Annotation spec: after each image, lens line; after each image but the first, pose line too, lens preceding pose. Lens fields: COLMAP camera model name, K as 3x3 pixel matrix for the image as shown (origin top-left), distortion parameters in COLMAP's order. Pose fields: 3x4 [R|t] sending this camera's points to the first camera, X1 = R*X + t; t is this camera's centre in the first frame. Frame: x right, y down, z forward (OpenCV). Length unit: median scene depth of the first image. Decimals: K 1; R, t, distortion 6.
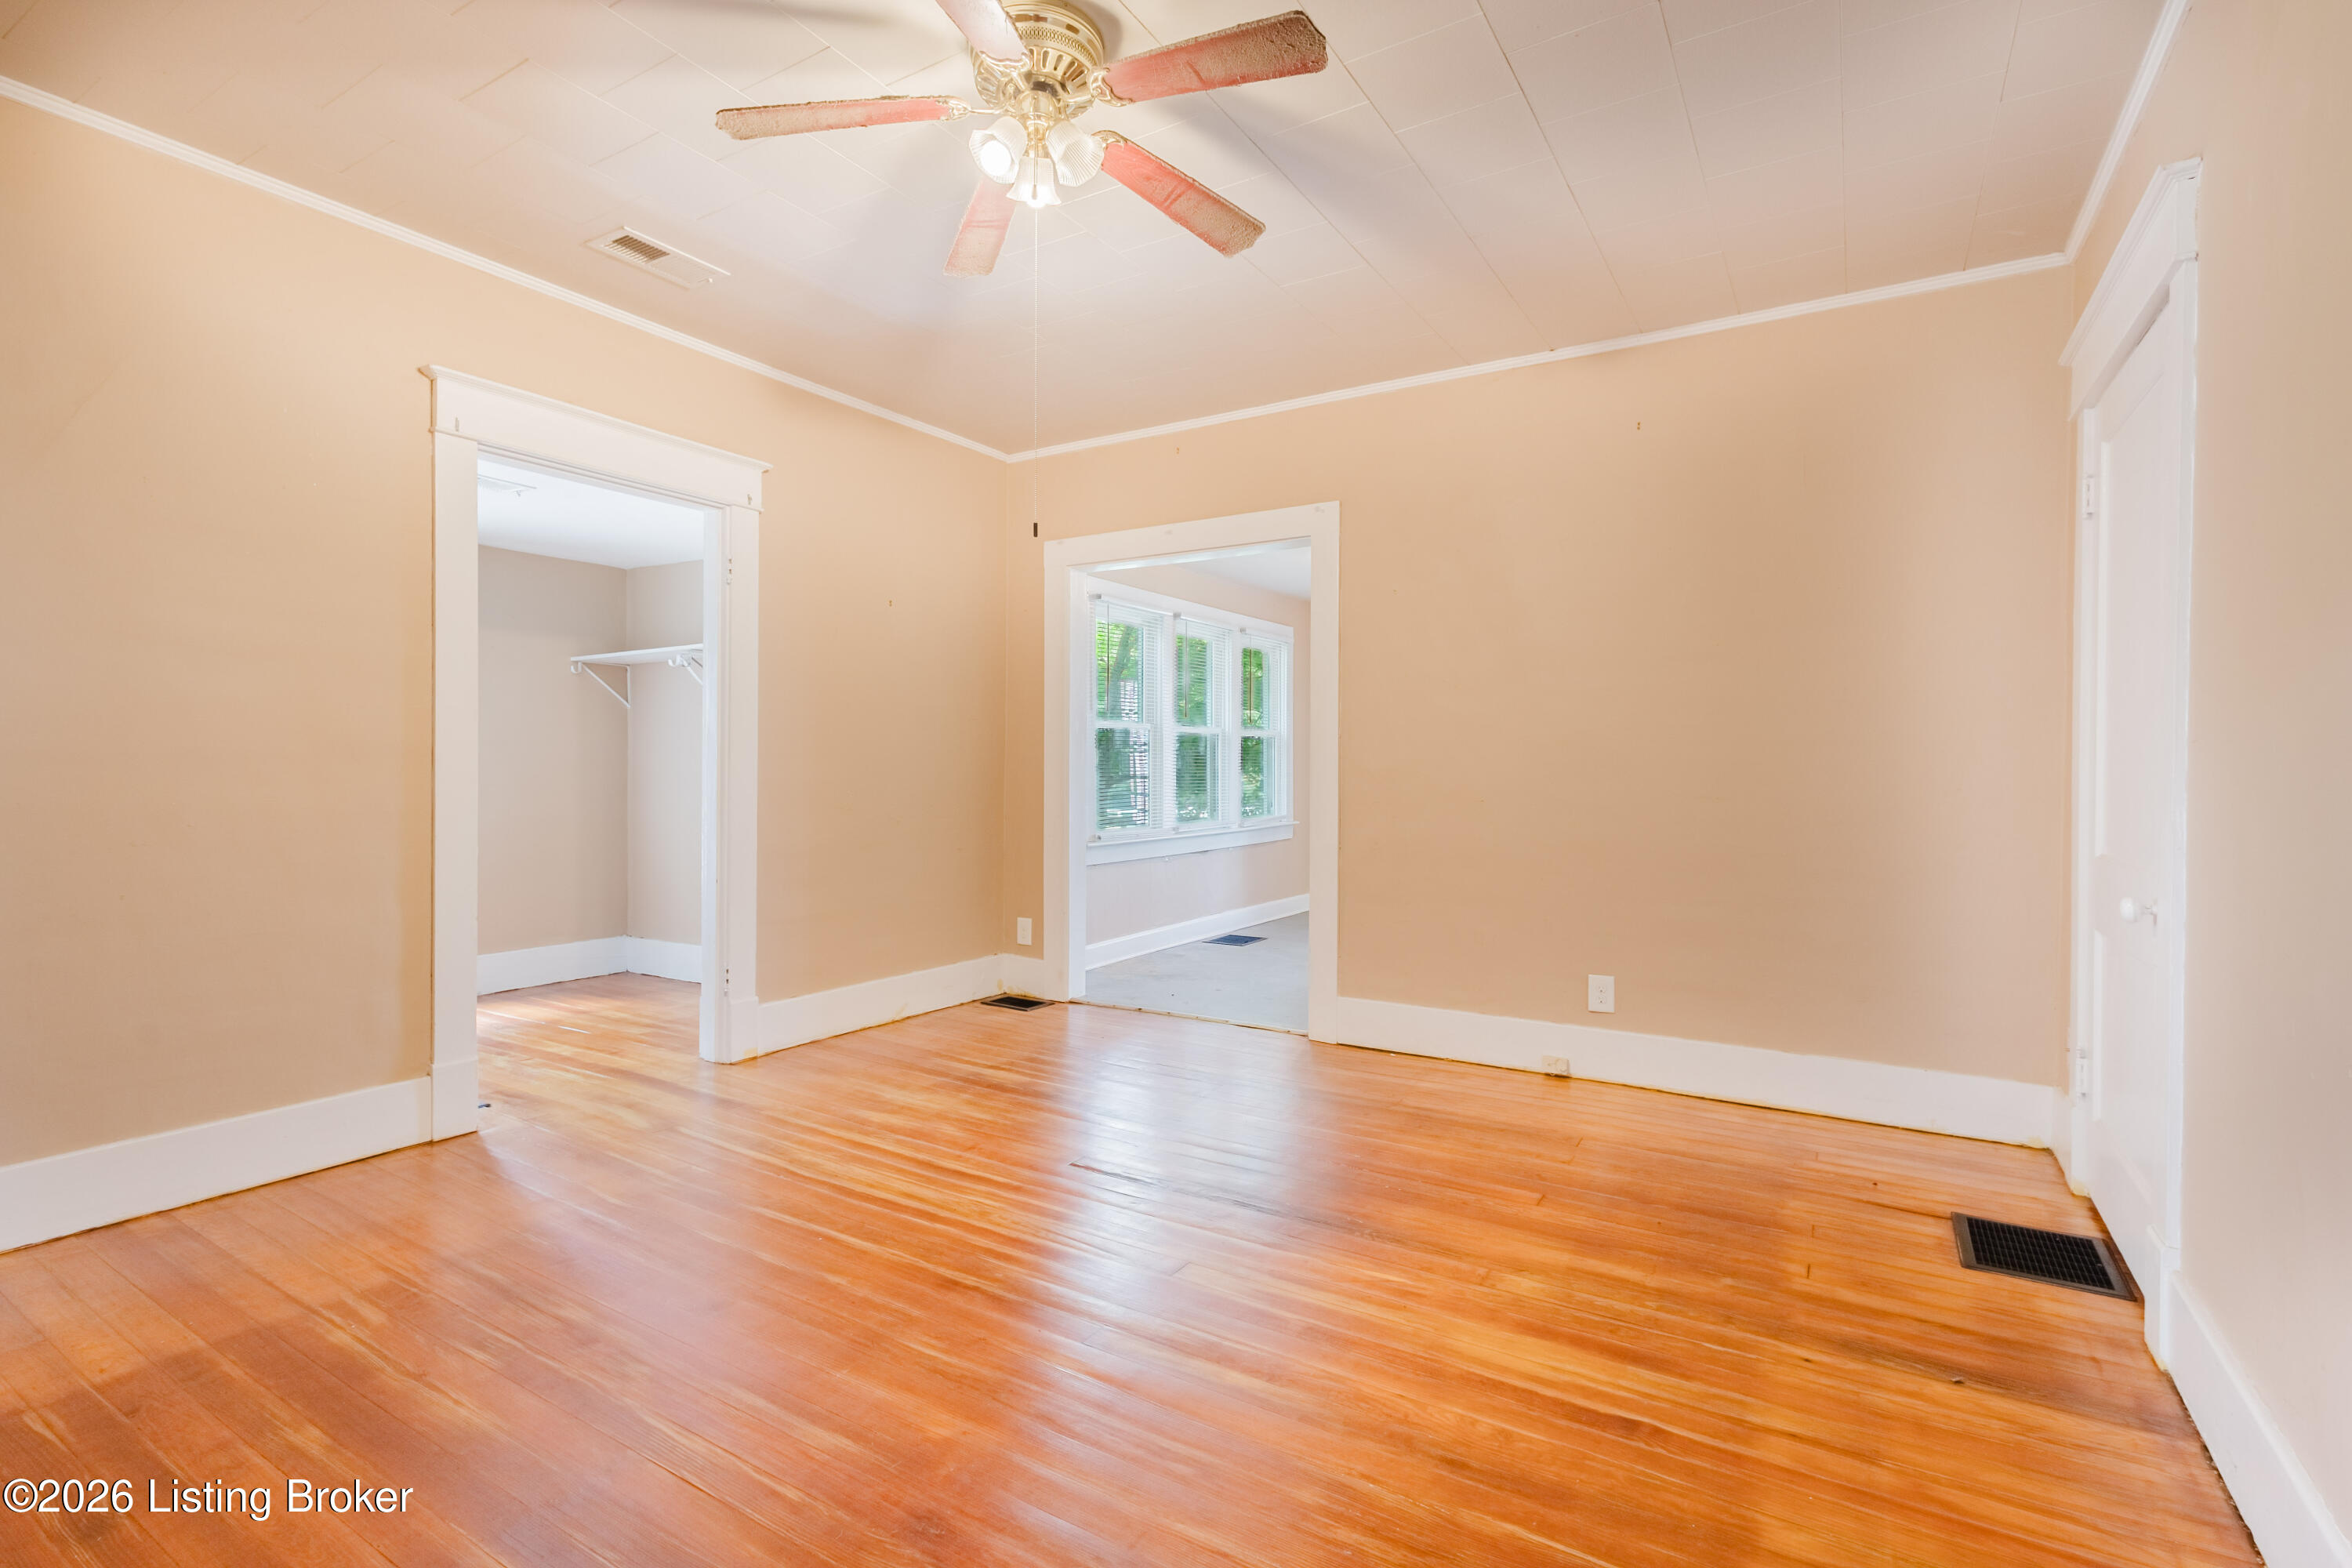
lens RADIAL K [[1078.6, 0, 1198.2], [0, 1078.6, 776.4], [0, 0, 1]] dist [0.015888, -0.002459]
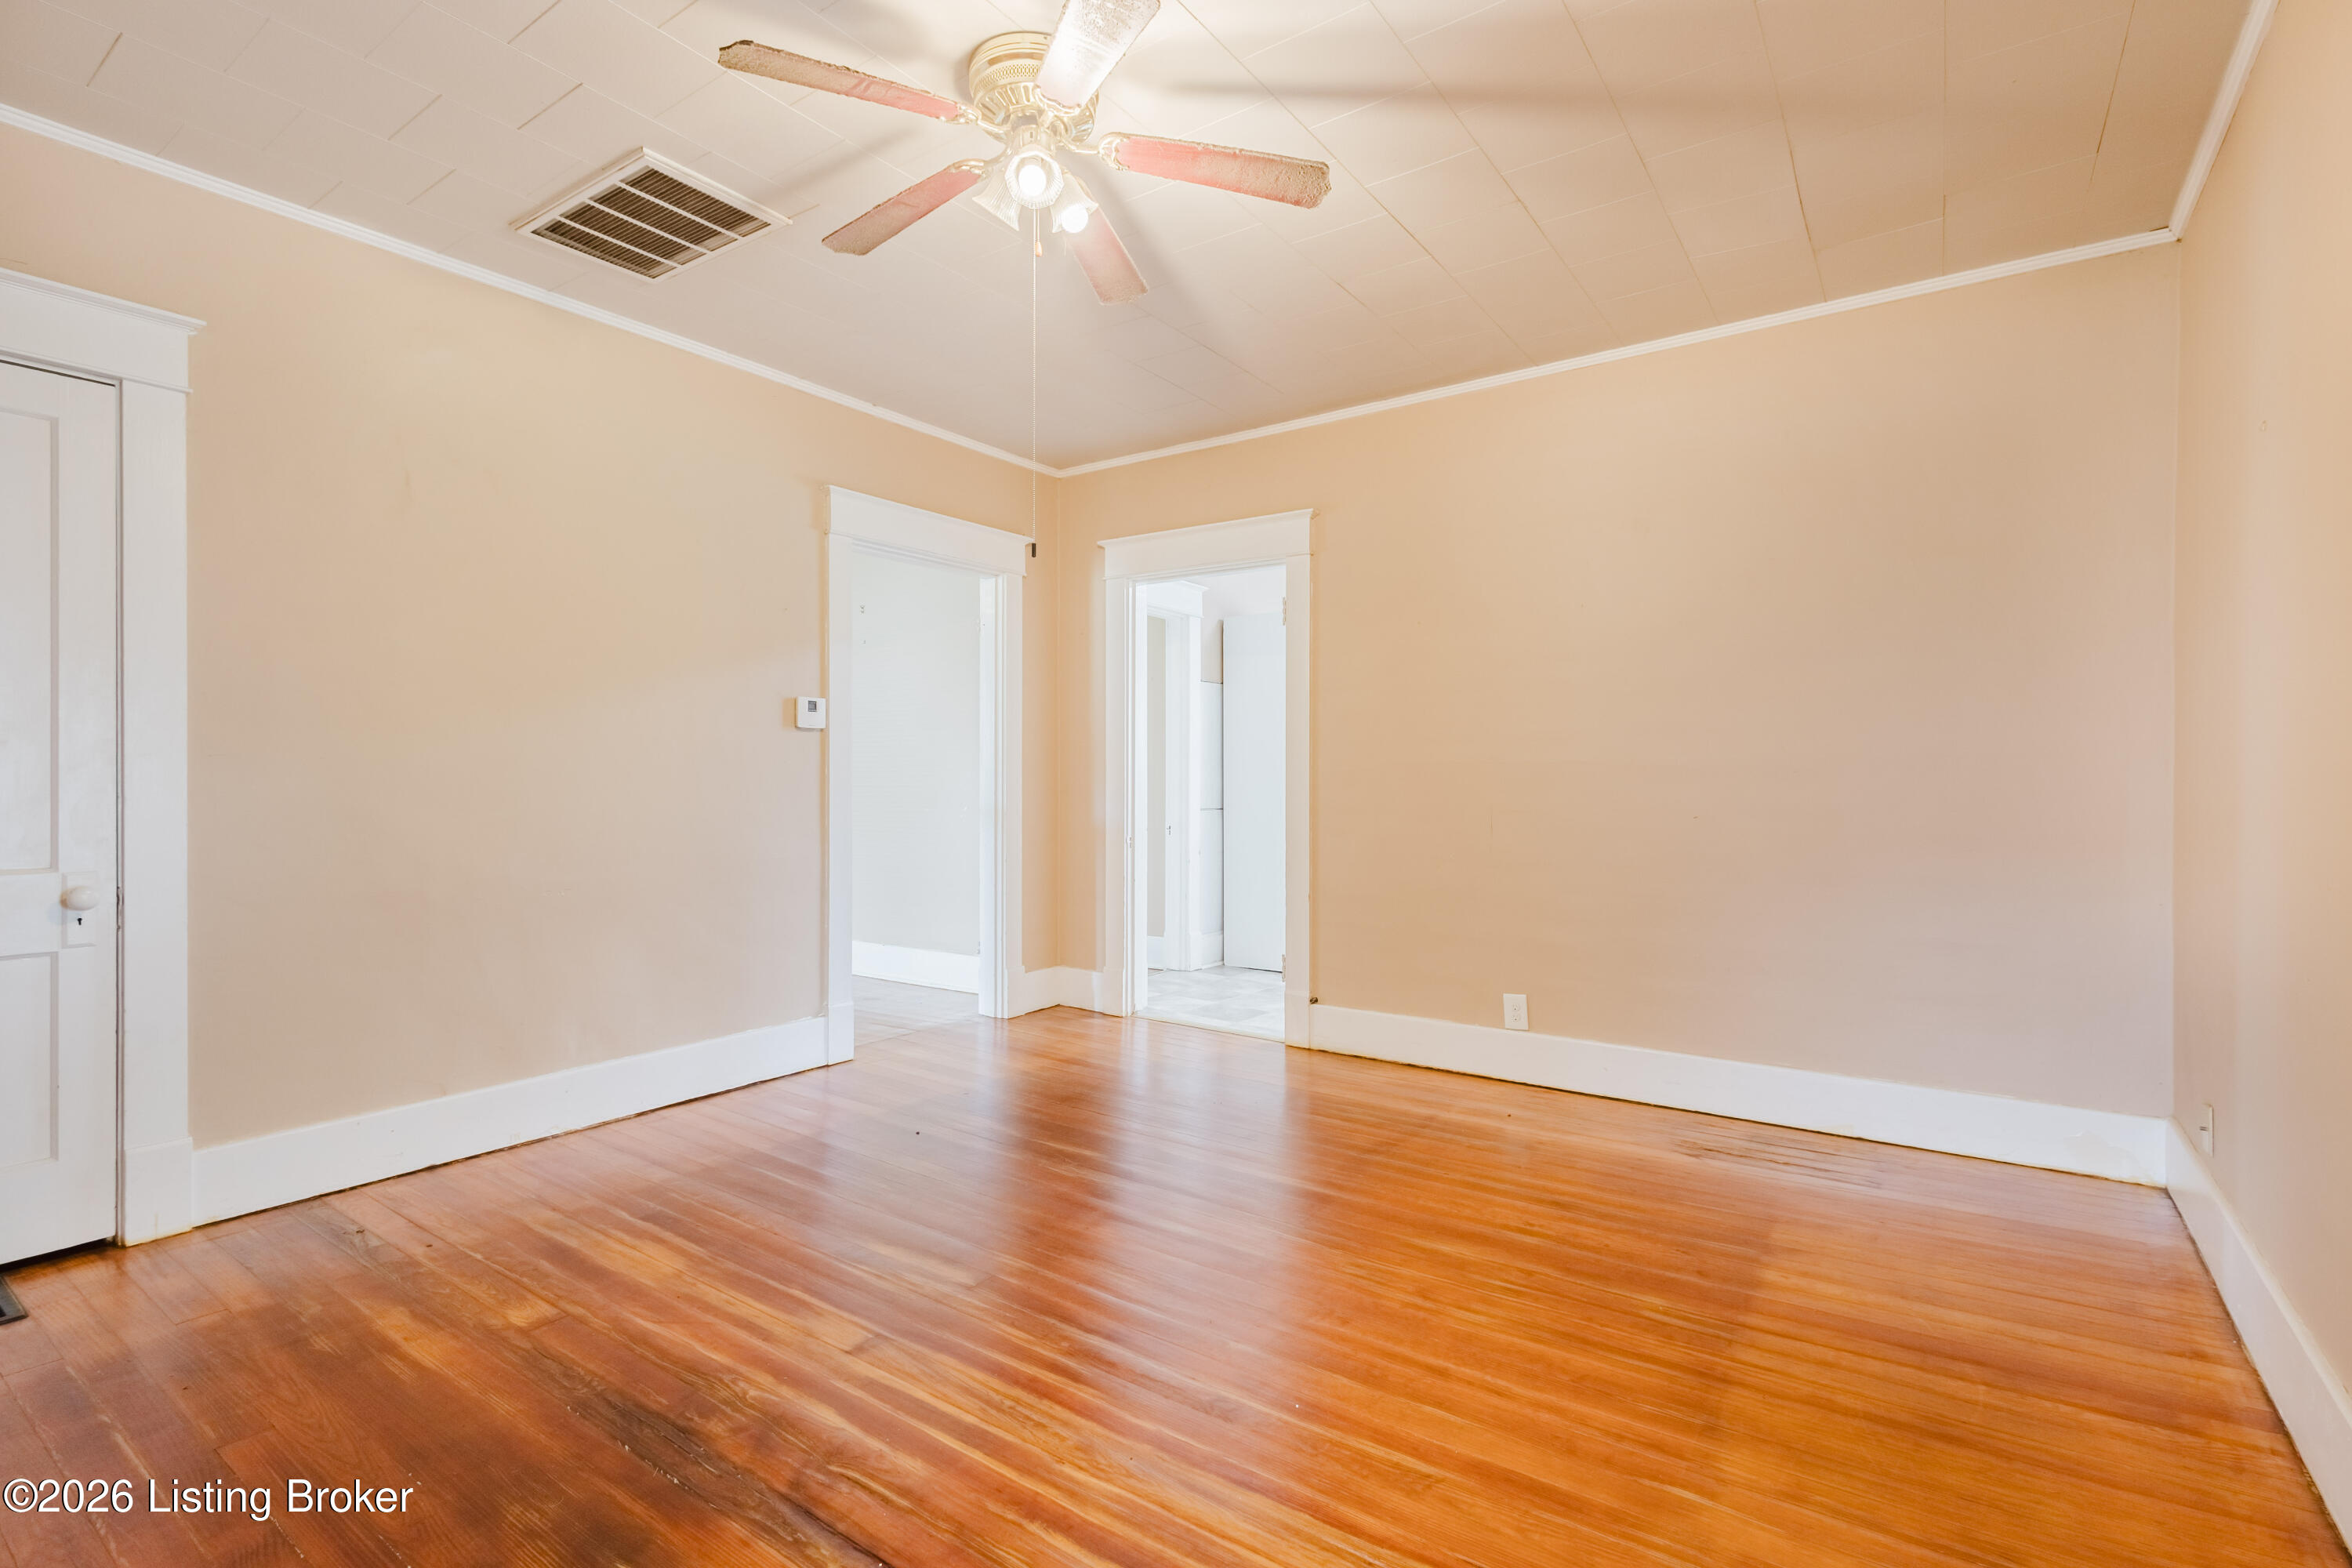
lens RADIAL K [[1078.6, 0, 1190.6], [0, 1078.6, 786.7], [0, 0, 1]] dist [0.015888, -0.002459]
pose [[-0.997654, -0.006314, 0.068171, -0.298313], [-0.004936, 0.999780, 0.020369, -0.020390], [-0.068285, 0.019985, -0.997466, 1.617982]]
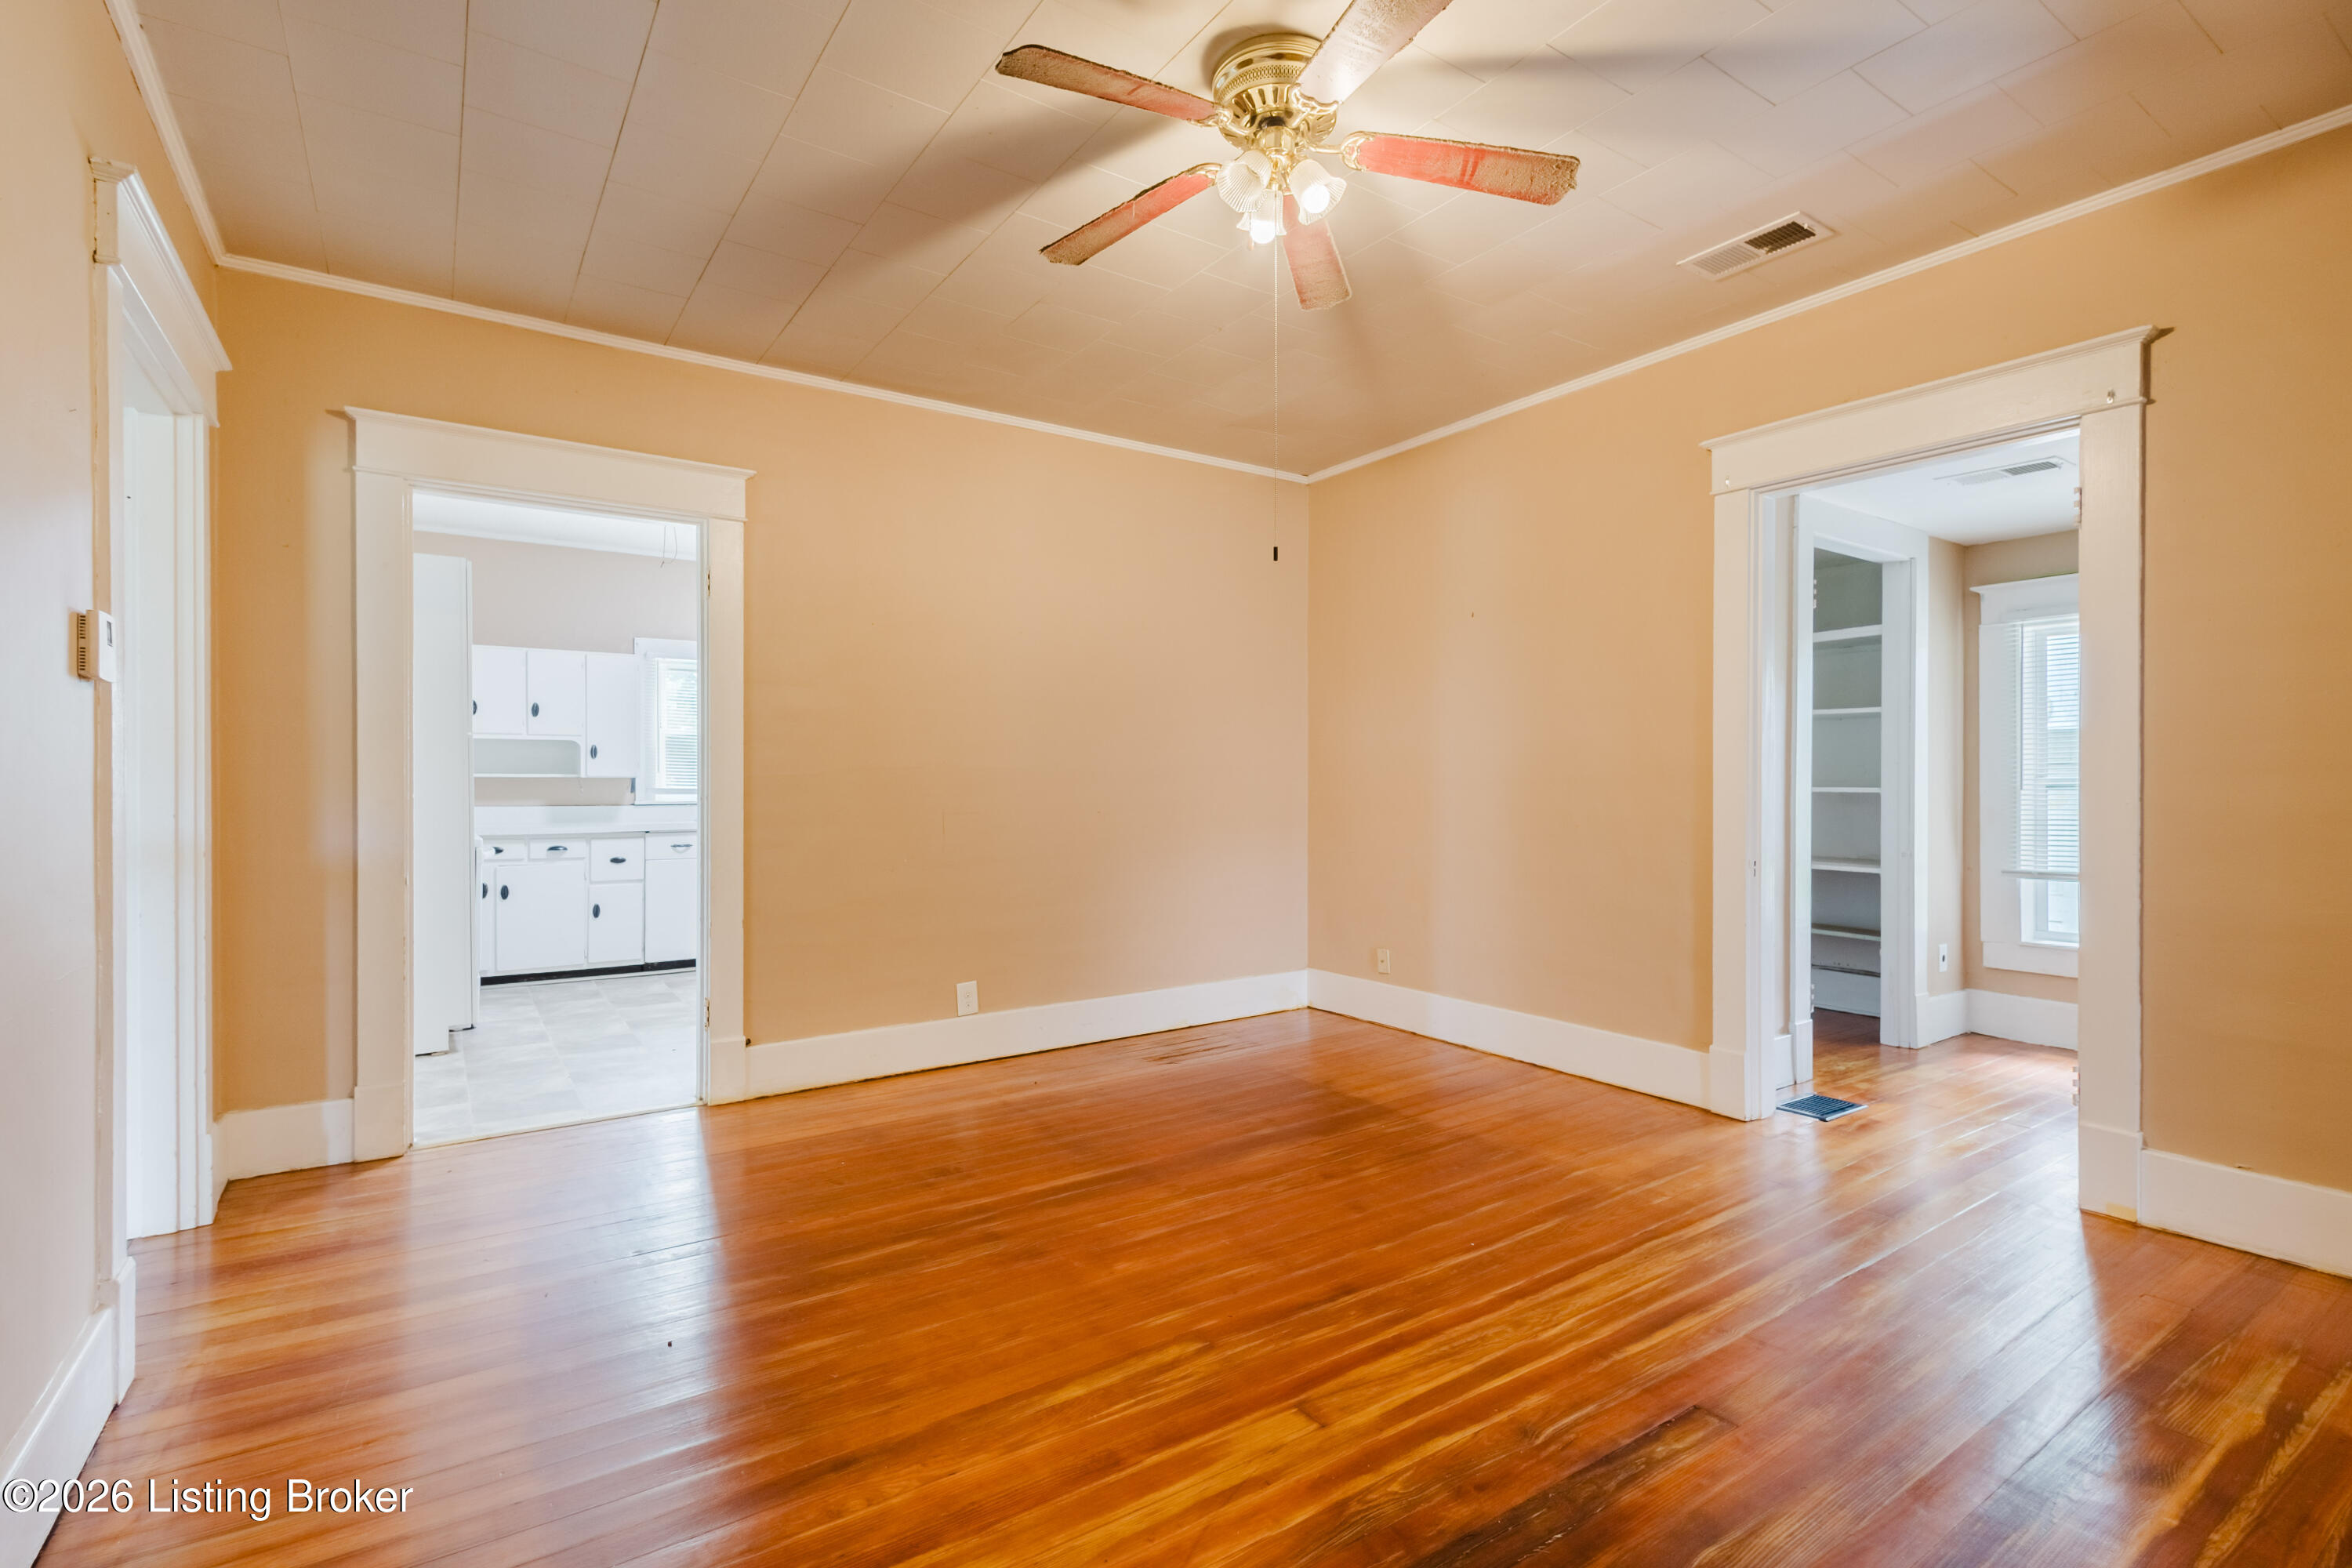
lens RADIAL K [[1078.6, 0, 1160.9], [0, 1078.6, 786.8], [0, 0, 1]] dist [0.015888, -0.002459]
pose [[-0.419613, 0.000611, -0.907703, 0.655969], [-0.009543, 0.999942, 0.005085, -0.009781], [0.907653, 0.010796, -0.419582, 1.068463]]
